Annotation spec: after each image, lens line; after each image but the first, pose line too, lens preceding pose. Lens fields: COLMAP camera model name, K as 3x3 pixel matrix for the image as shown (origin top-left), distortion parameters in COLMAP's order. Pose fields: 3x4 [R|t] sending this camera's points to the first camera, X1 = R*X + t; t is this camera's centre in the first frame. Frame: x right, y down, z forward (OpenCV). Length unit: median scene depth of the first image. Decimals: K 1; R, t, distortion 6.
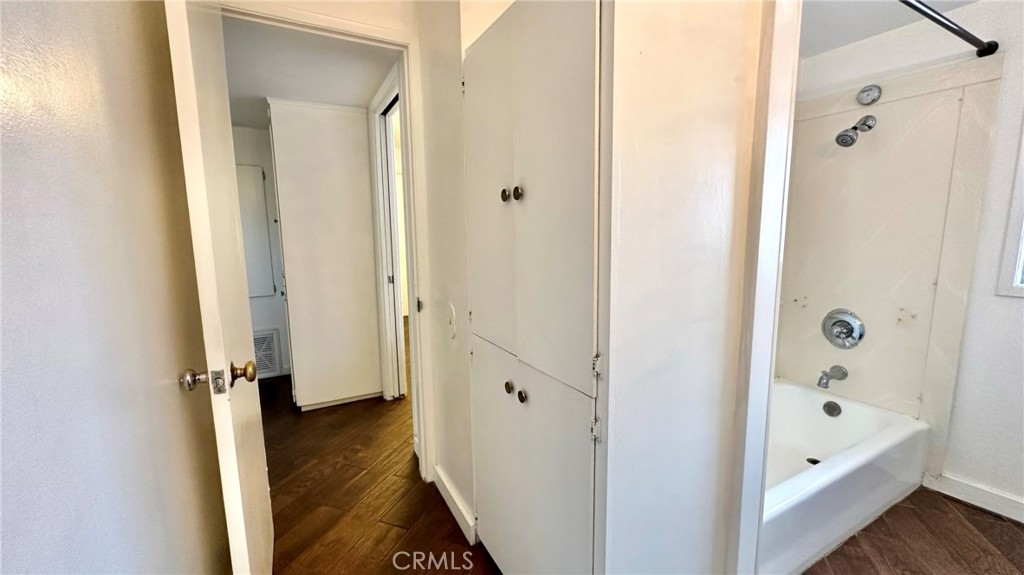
lens RADIAL K [[410.5, 0, 508.3], [0, 410.5, 287.9], [0, 0, 1]] dist [-0.001518, 0.000452]
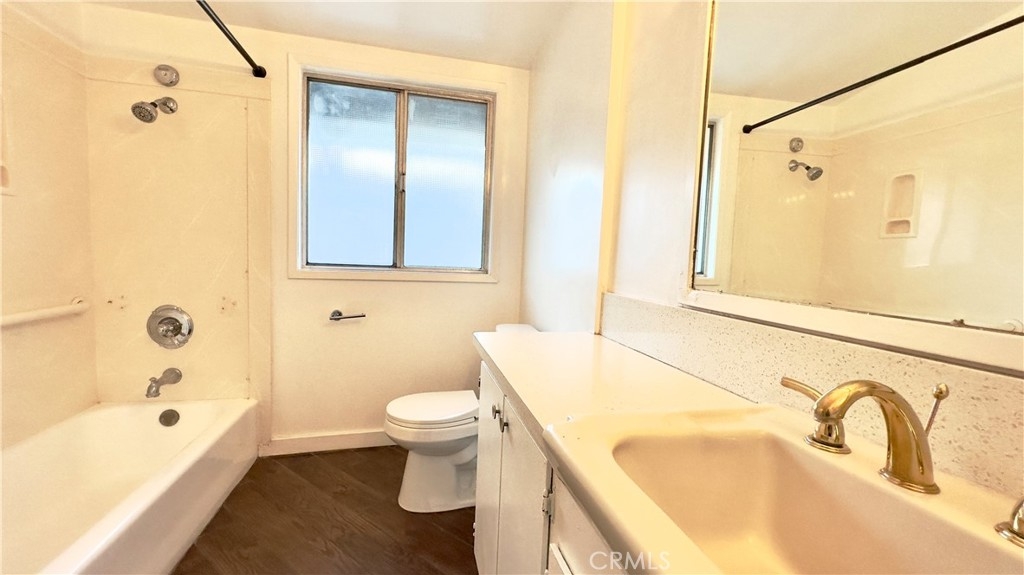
lens RADIAL K [[410.5, 0, 512.8], [0, 410.5, 287.8], [0, 0, 1]] dist [-0.001518, 0.000452]
pose [[0.251552, -0.051119, 0.966493, 0.141634], [0.091481, 0.995389, 0.028837, 0.061260], [-0.963511, 0.081161, 0.255068, 0.031896]]
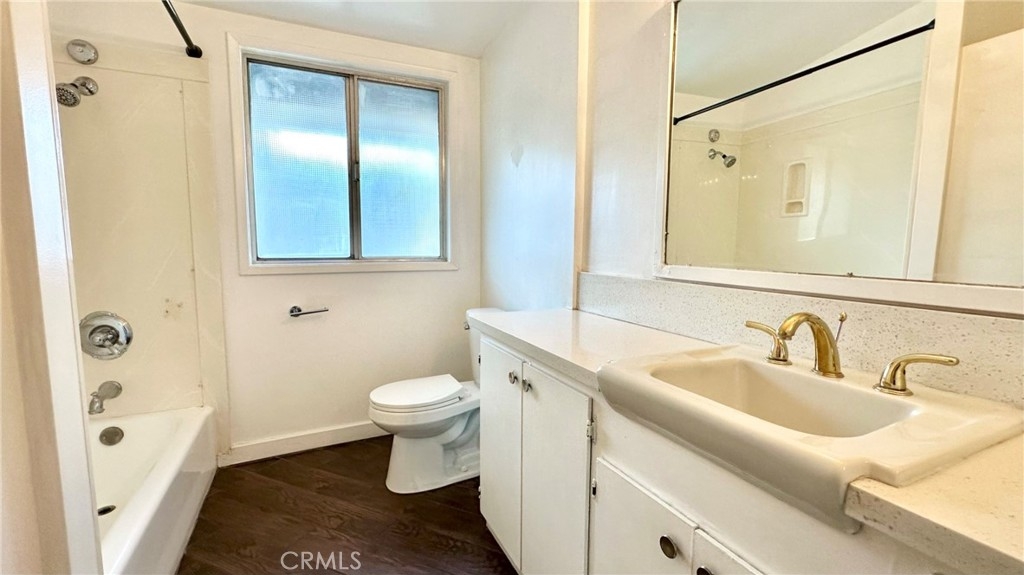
lens RADIAL K [[440.8, 0, 510.8], [0, 440.8, 287.9], [0, 0, 1]] dist [-0.000841, 0.000459]
pose [[0.055212, -0.087200, 0.994660, -0.003565], [0.133846, 0.987835, 0.079172, 0.048047], [-0.989463, 0.128760, 0.066212, 0.141280]]
